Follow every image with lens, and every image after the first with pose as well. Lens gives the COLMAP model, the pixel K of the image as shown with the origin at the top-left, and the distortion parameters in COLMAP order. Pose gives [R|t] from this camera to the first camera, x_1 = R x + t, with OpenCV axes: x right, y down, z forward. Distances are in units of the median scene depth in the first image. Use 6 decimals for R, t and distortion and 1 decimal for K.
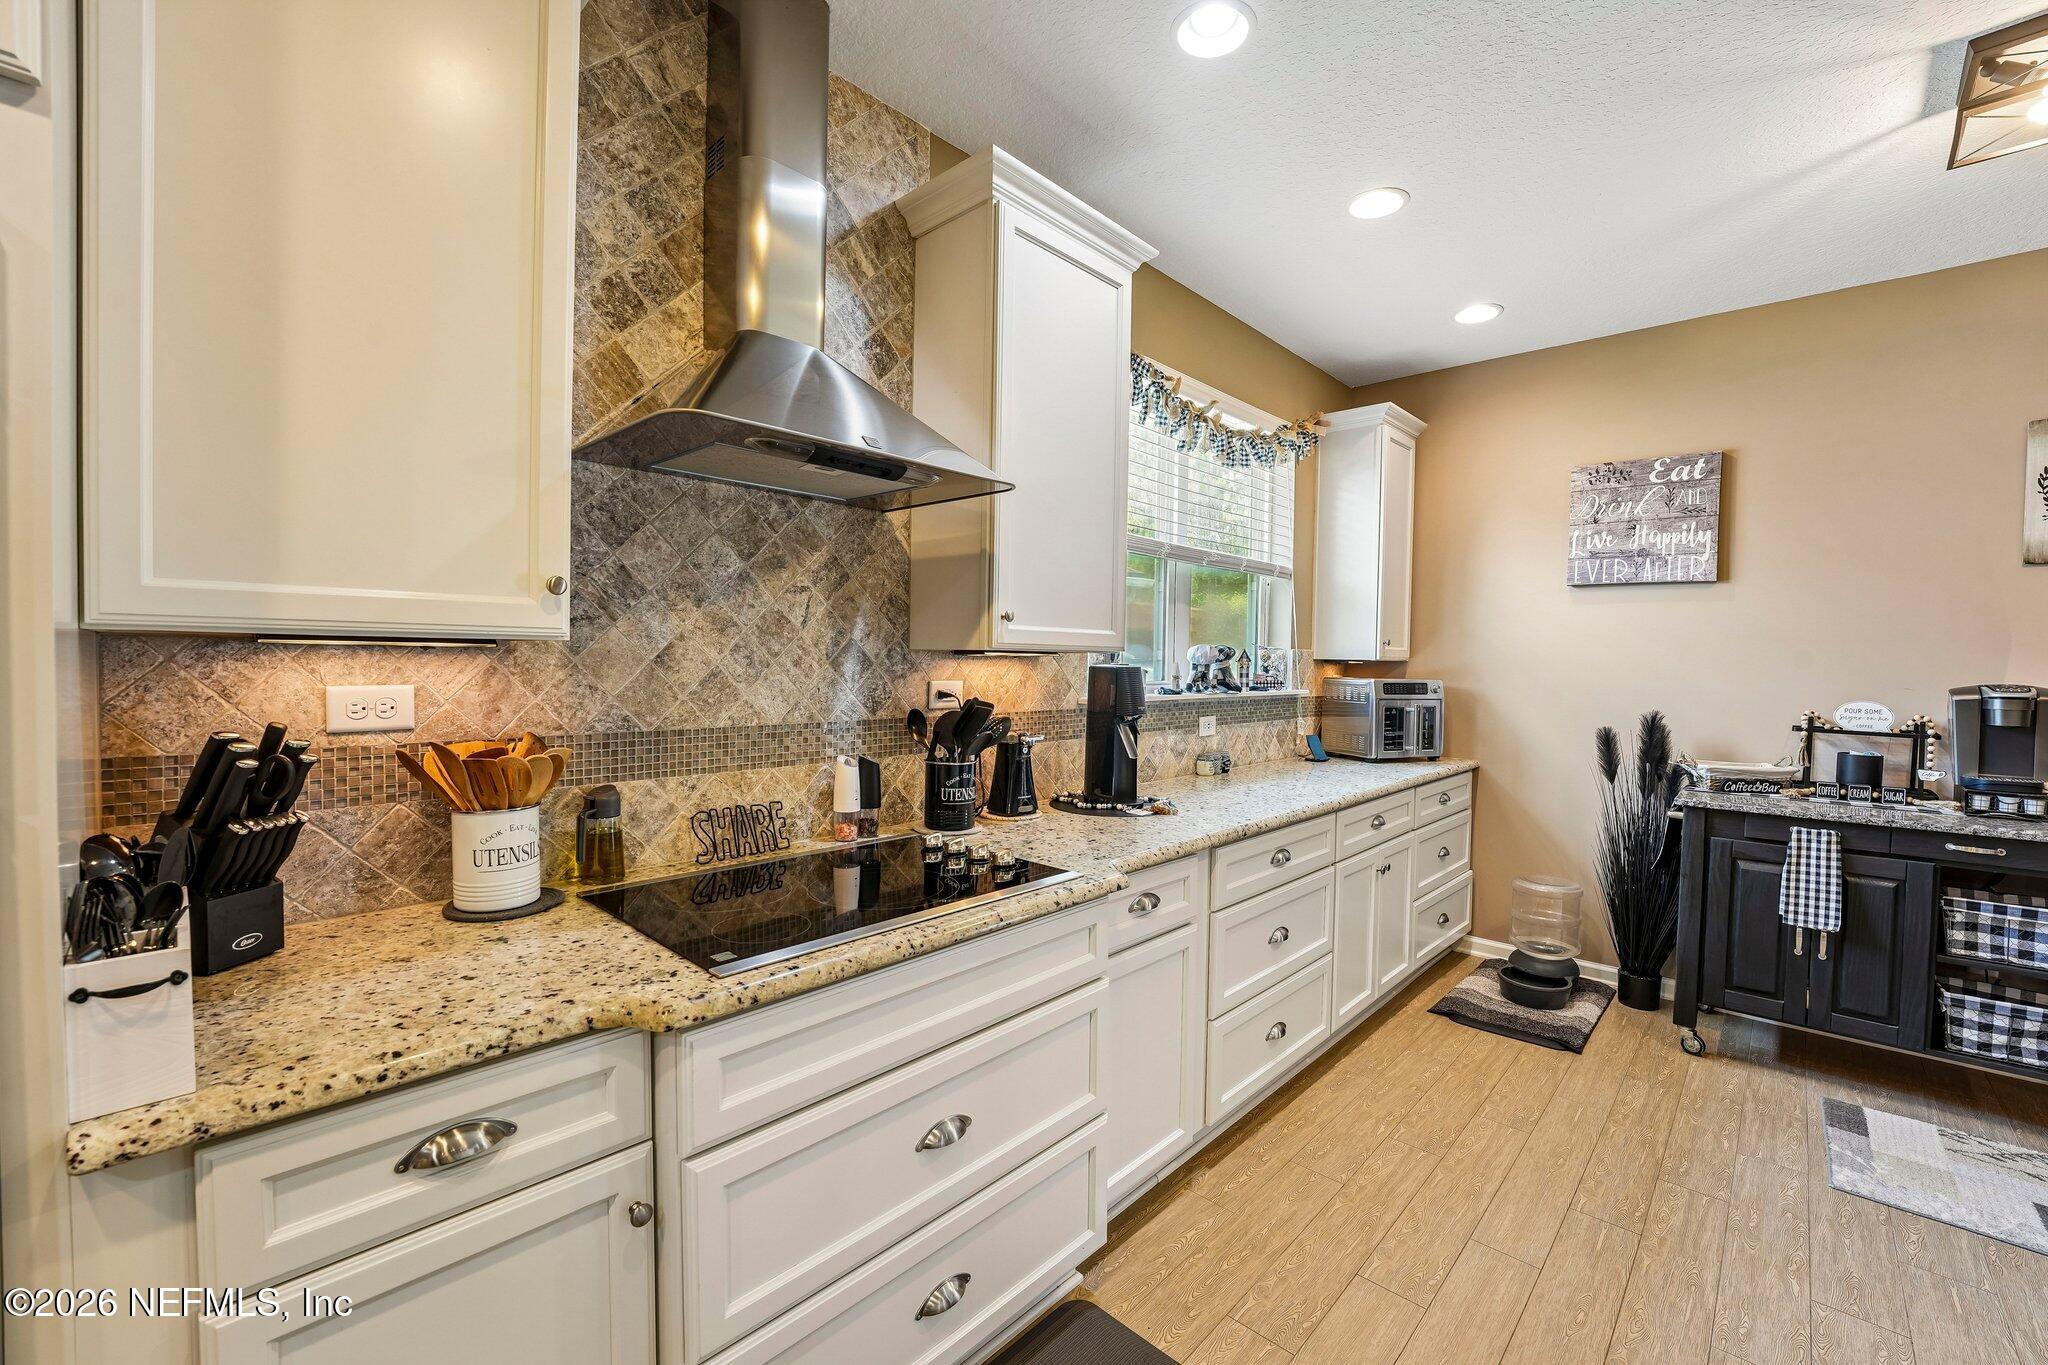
lens RADIAL K [[833.0, 0, 1021.7], [0, 833.0, 682.9], [0, 0, 1]] dist [-0.024803, 0.003362]
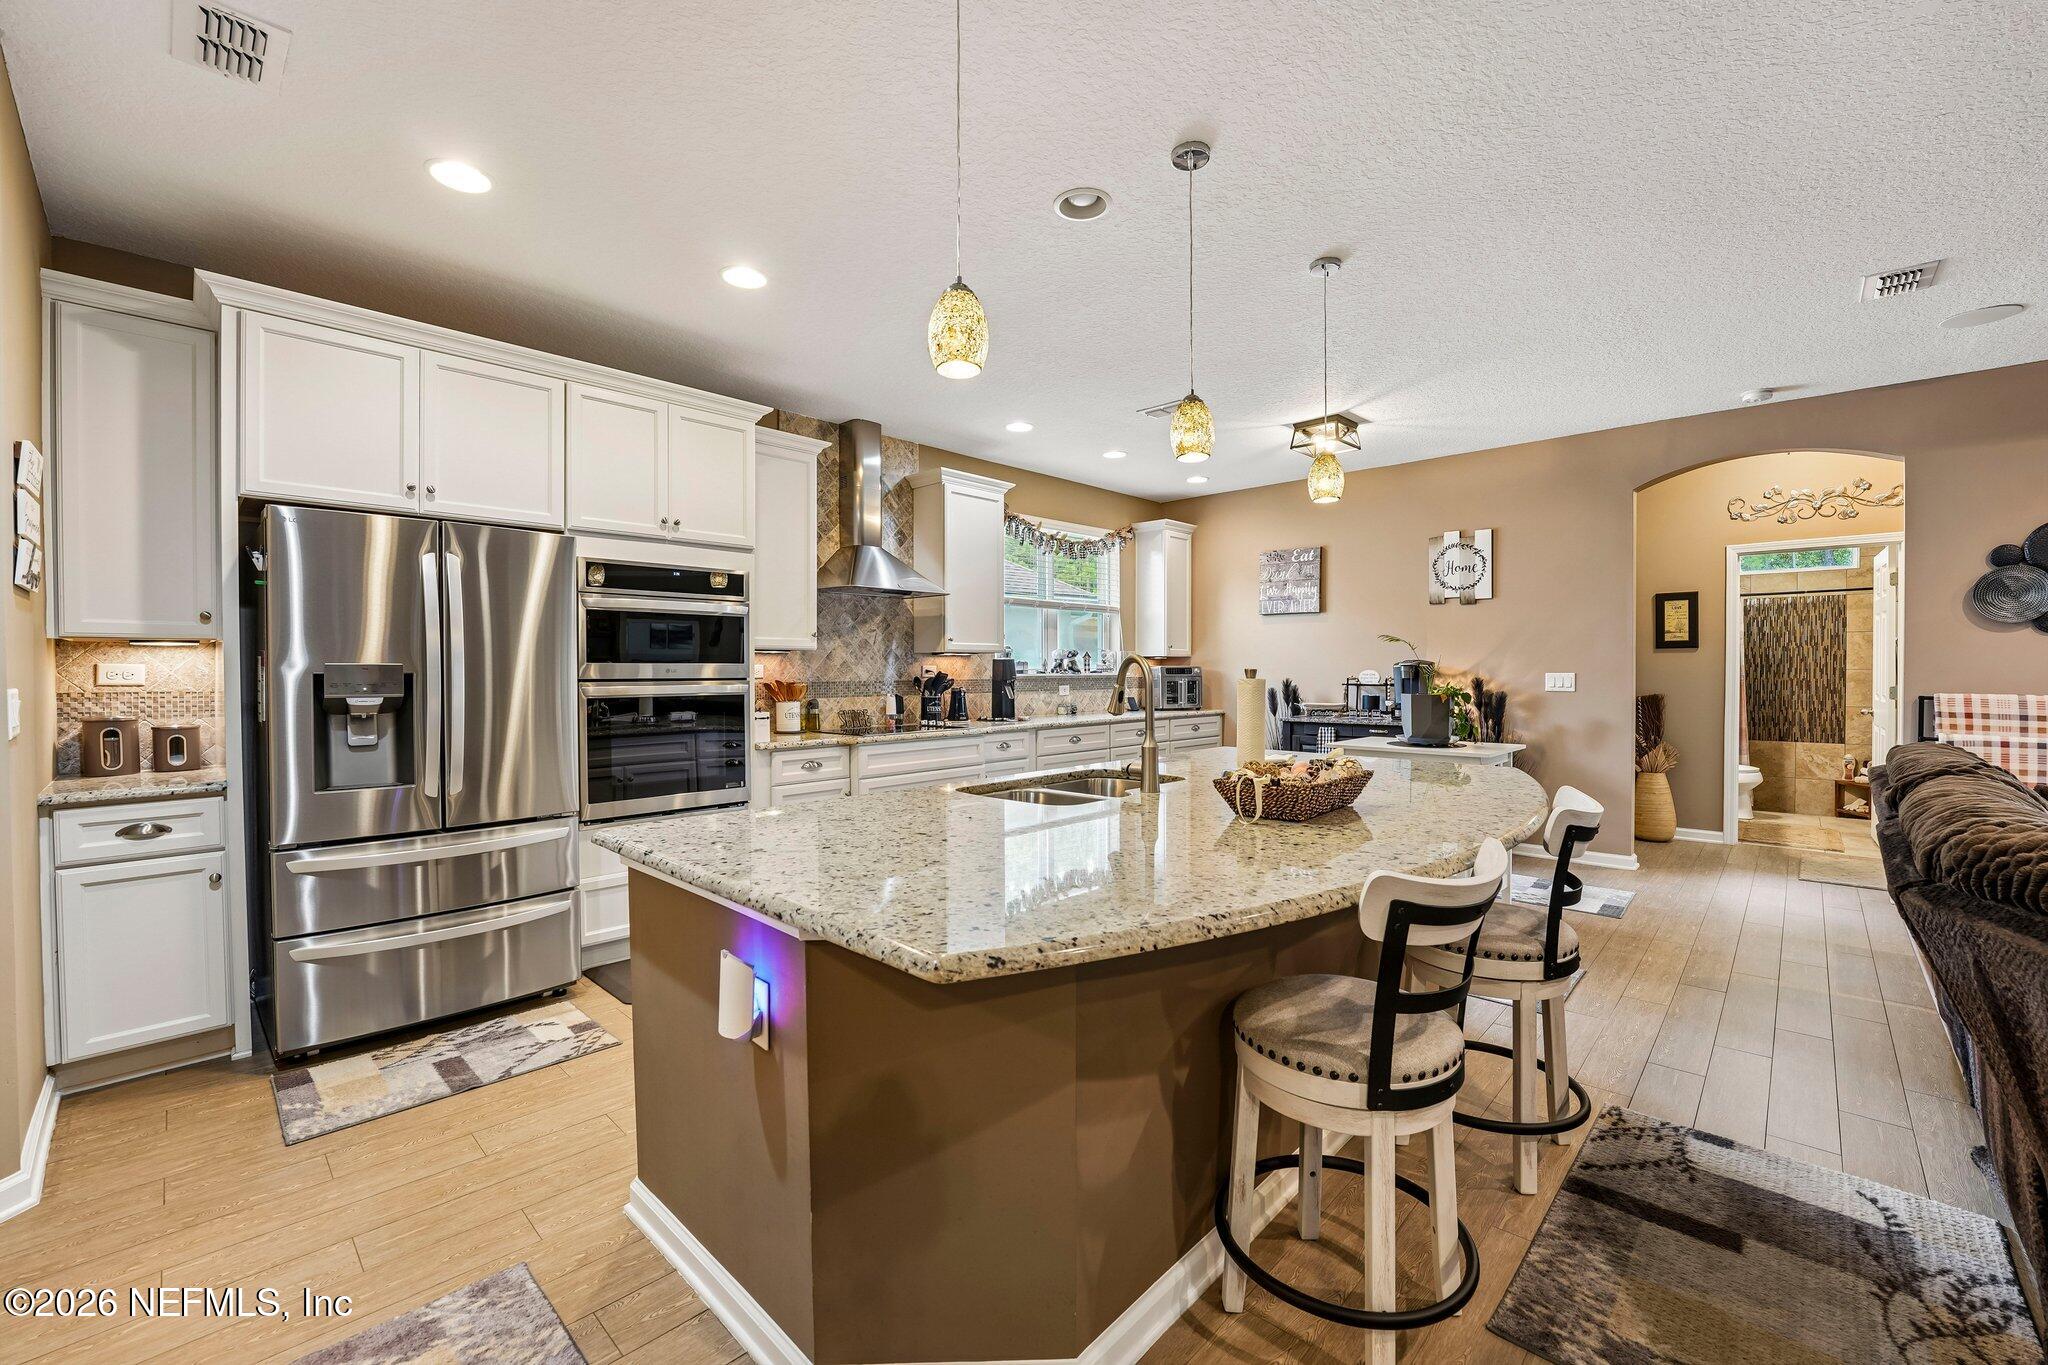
lens RADIAL K [[833.0, 0, 1016.6], [0, 833.0, 681.1], [0, 0, 1]] dist [-0.024803, 0.003362]
pose [[0.999751, -0.019396, -0.011032, 0.163568], [0.019193, 0.999649, -0.018258, 0.078878], [0.011383, 0.018042, 0.999772, -1.226361]]
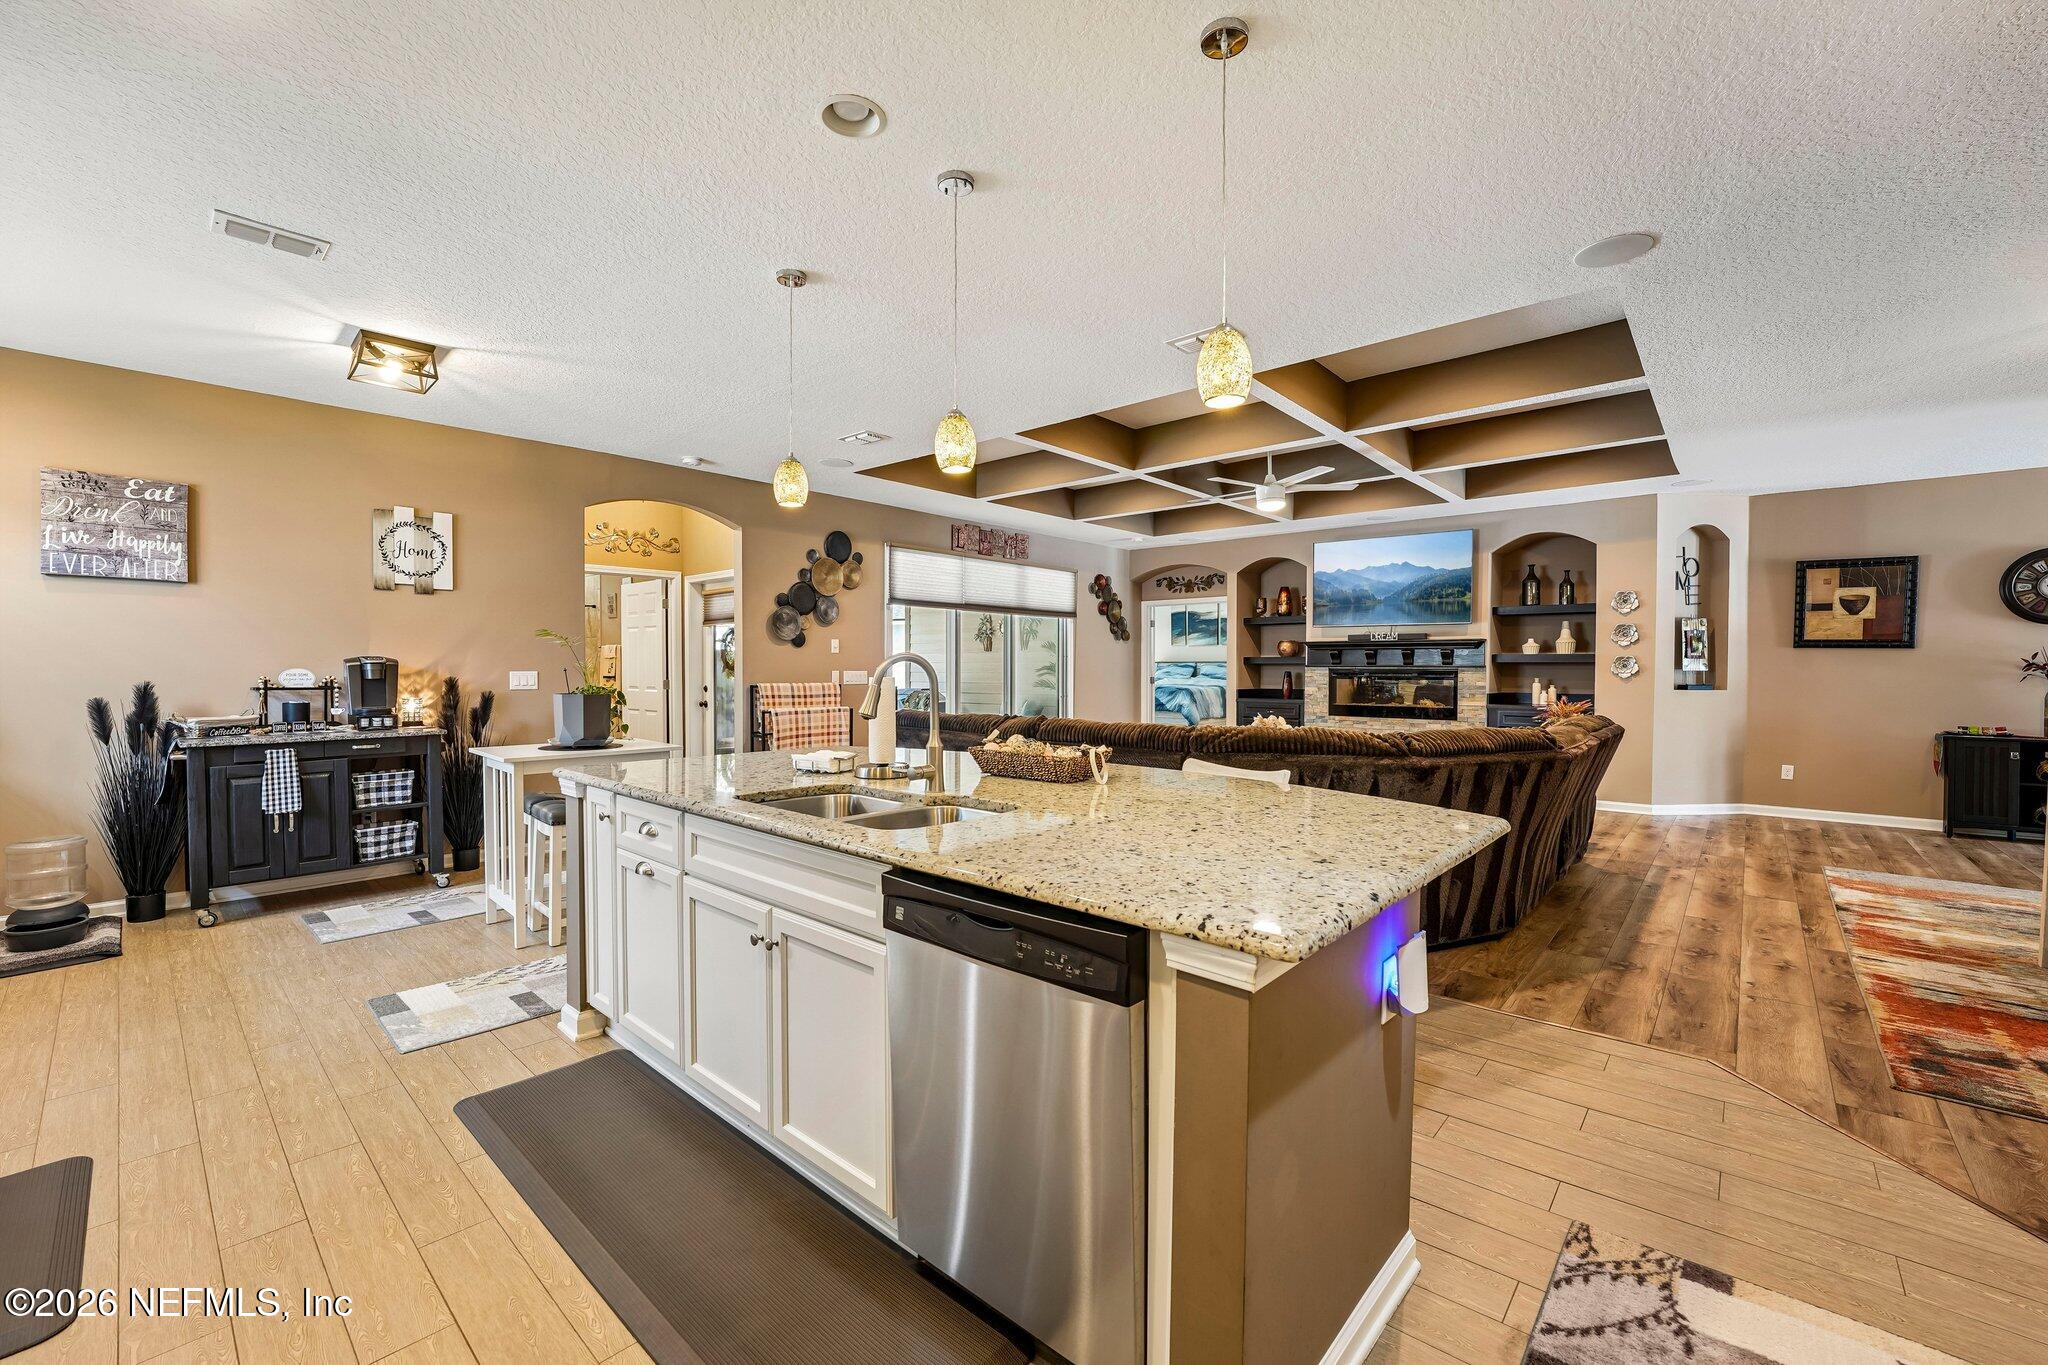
lens RADIAL K [[833.0, 0, 1016.9], [0, 833.0, 679.2], [0, 0, 1]] dist [-0.024803, 0.003362]
pose [[-0.022854, -0.032937, 0.999196, -0.610733], [0.029677, 0.998994, 0.033609, 0.034234], [-0.999298, 0.030421, -0.021854, -0.371724]]
